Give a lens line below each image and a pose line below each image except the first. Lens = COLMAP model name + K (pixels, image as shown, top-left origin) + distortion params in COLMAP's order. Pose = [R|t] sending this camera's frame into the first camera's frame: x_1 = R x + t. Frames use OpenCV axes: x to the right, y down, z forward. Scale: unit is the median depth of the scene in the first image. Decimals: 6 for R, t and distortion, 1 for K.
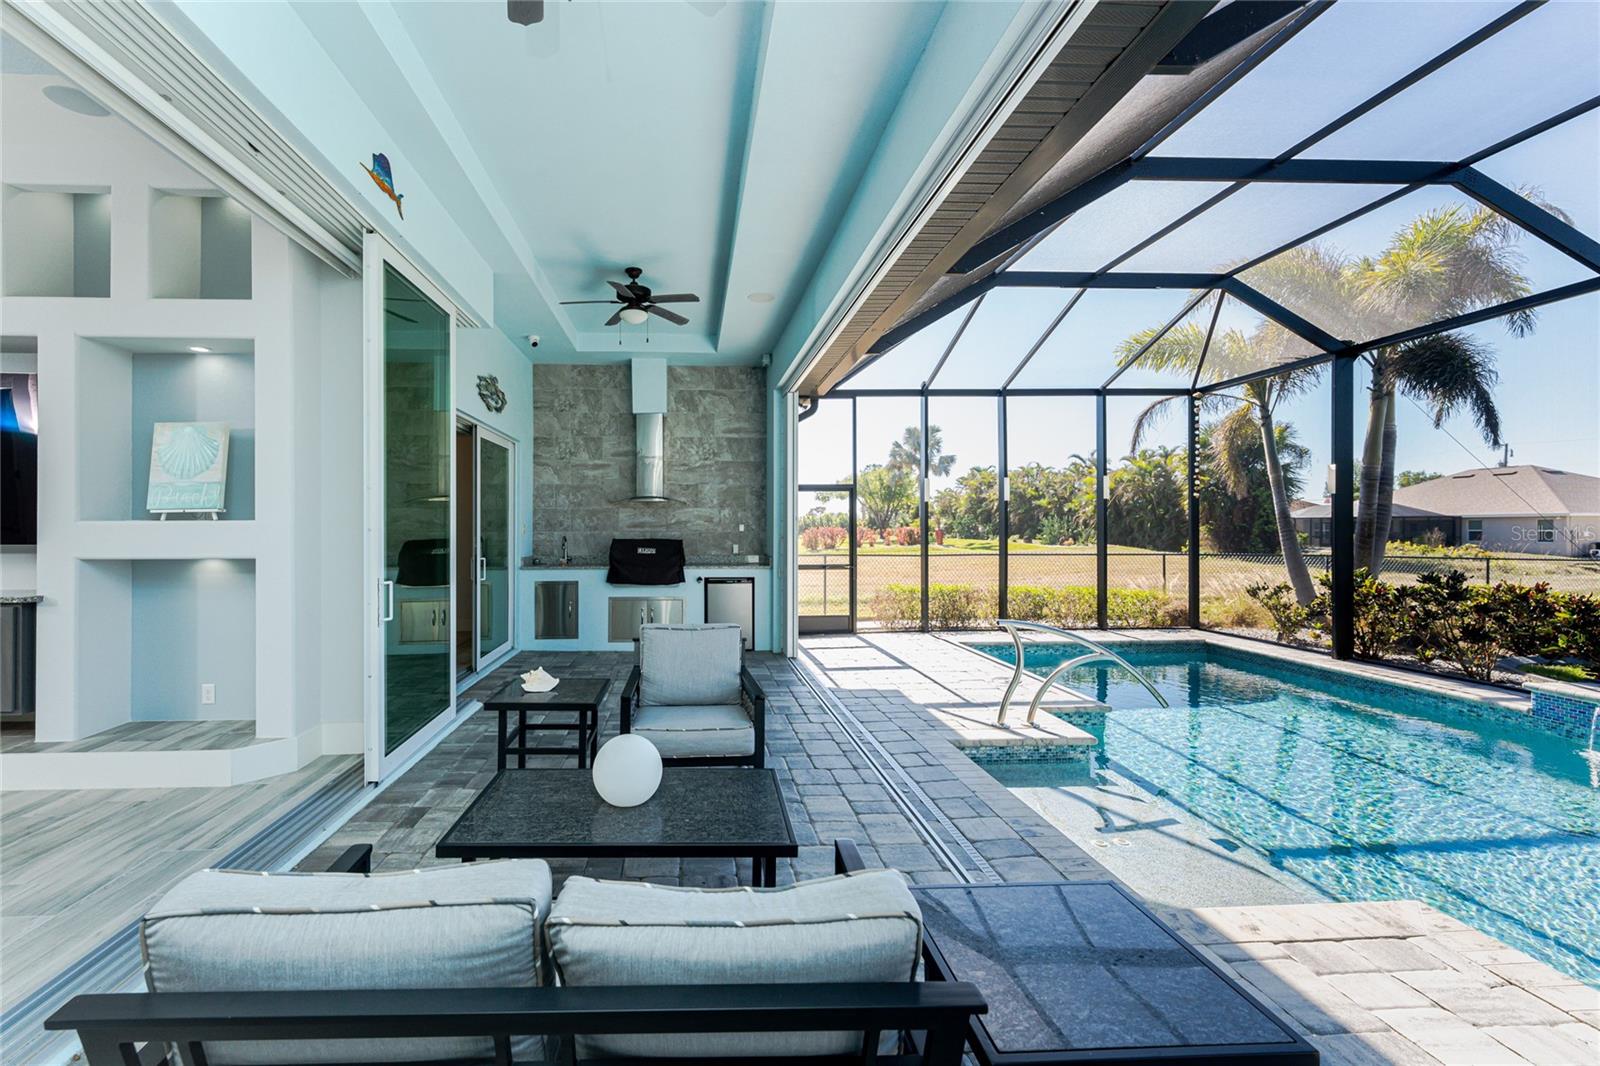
lens RADIAL K [[677.8, 0, 717.0], [0, 677.8, 529.6], [0, 0, 1]] dist [0.003543, 0.000372]
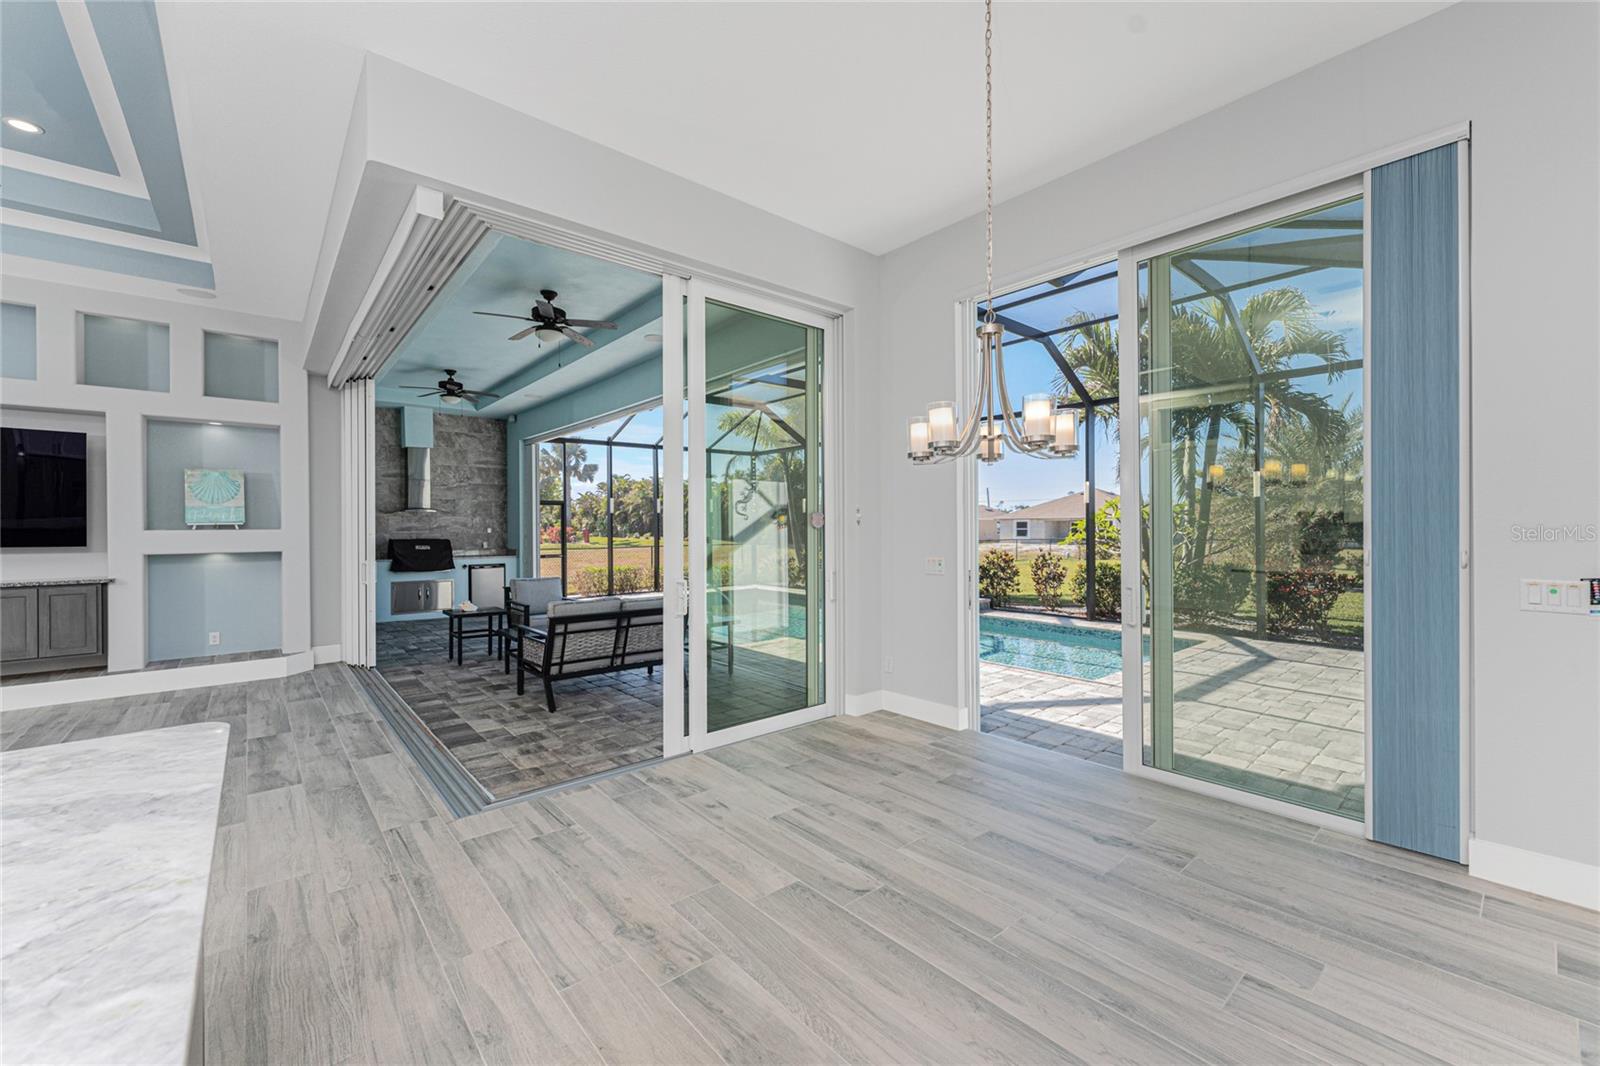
lens RADIAL K [[642.5, 0, 801.0], [0, 642.5, 525.3], [0, 0, 1]] dist [0.000473, 0.000165]
pose [[0.792794, -0.001342, 0.609488, -0.280954], [0.004490, 0.999983, -0.003637, -0.005666], [-0.609472, 0.005620, 0.792787, -0.507420]]
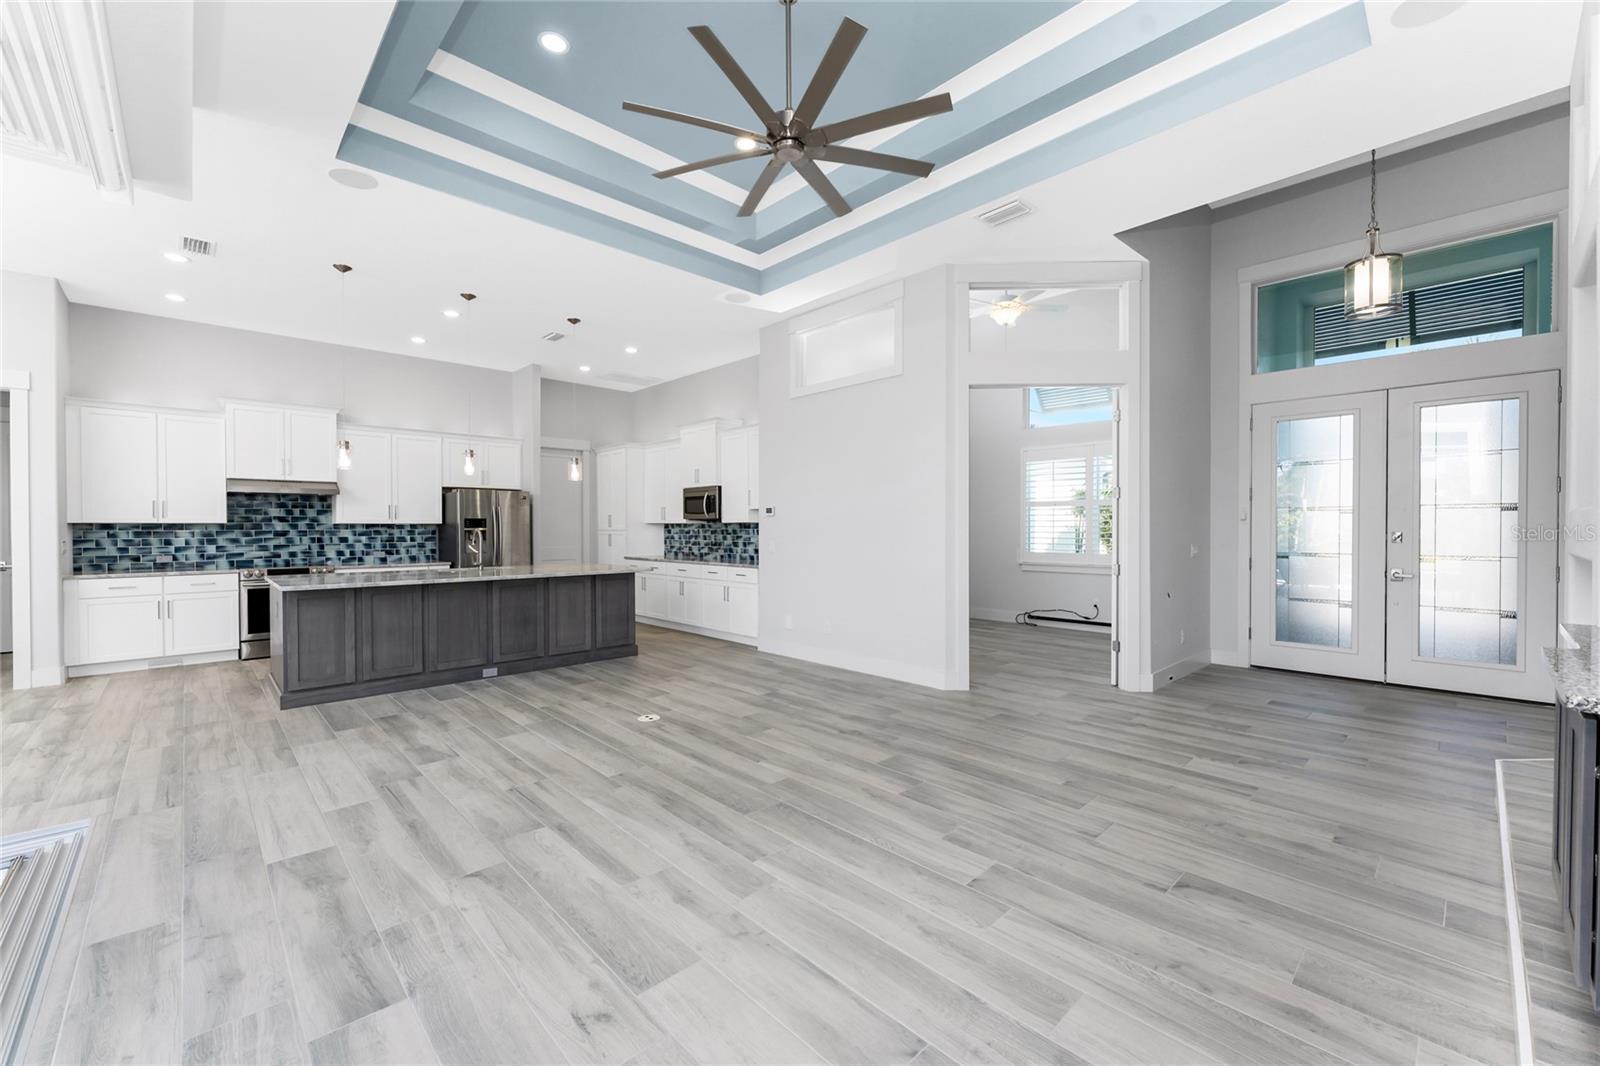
lens RADIAL K [[646.3, 0, 800.9], [0, 646.3, 534.6], [0, 0, 1]] dist [0.002492, 0.000458]
pose [[-0.761412, 0.011929, -0.648158, -0.279389], [0.004093, 0.999899, 0.013594, 0.000282], [0.648255, 0.007698, -0.761384, 0.412204]]
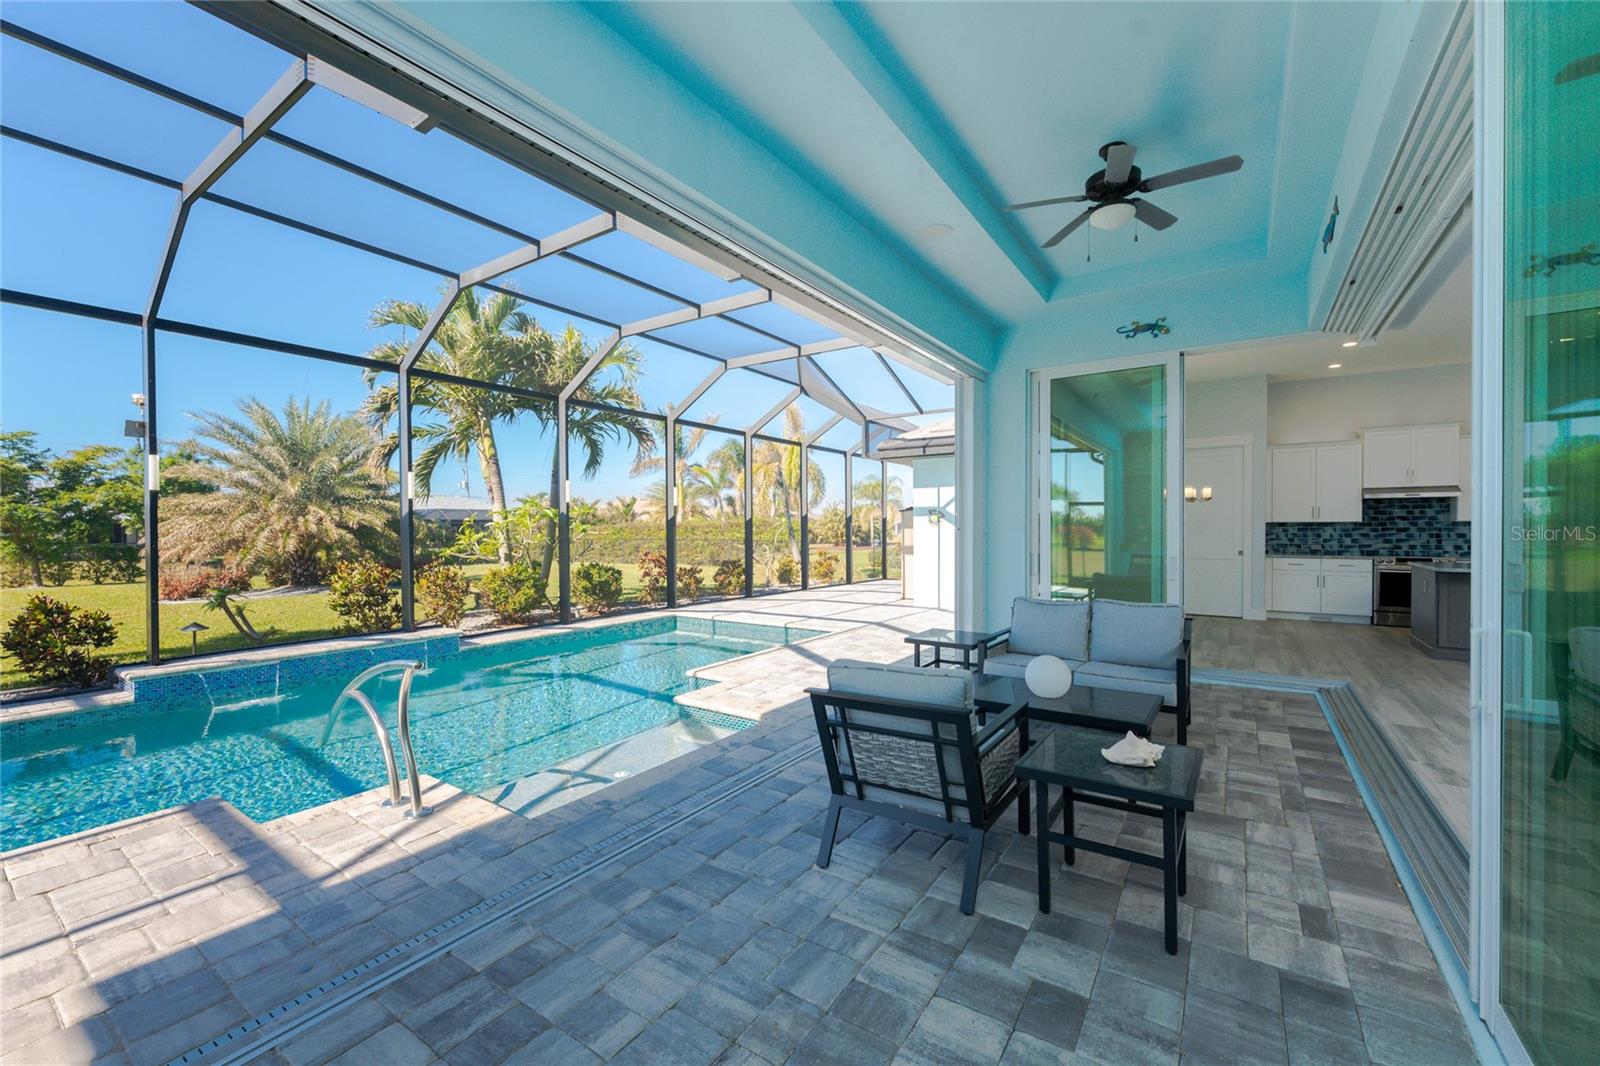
lens RADIAL K [[643.9, 0, 795.4], [0, 643.9, 539.6], [0, 0, 1]] dist [0.002094, 0.000303]
pose [[-0.794505, -0.006066, 0.607227, -0.164108], [0.006578, 0.999805, 0.018594, -0.002291], [-0.607221, 0.018767, -0.794311, 0.750738]]
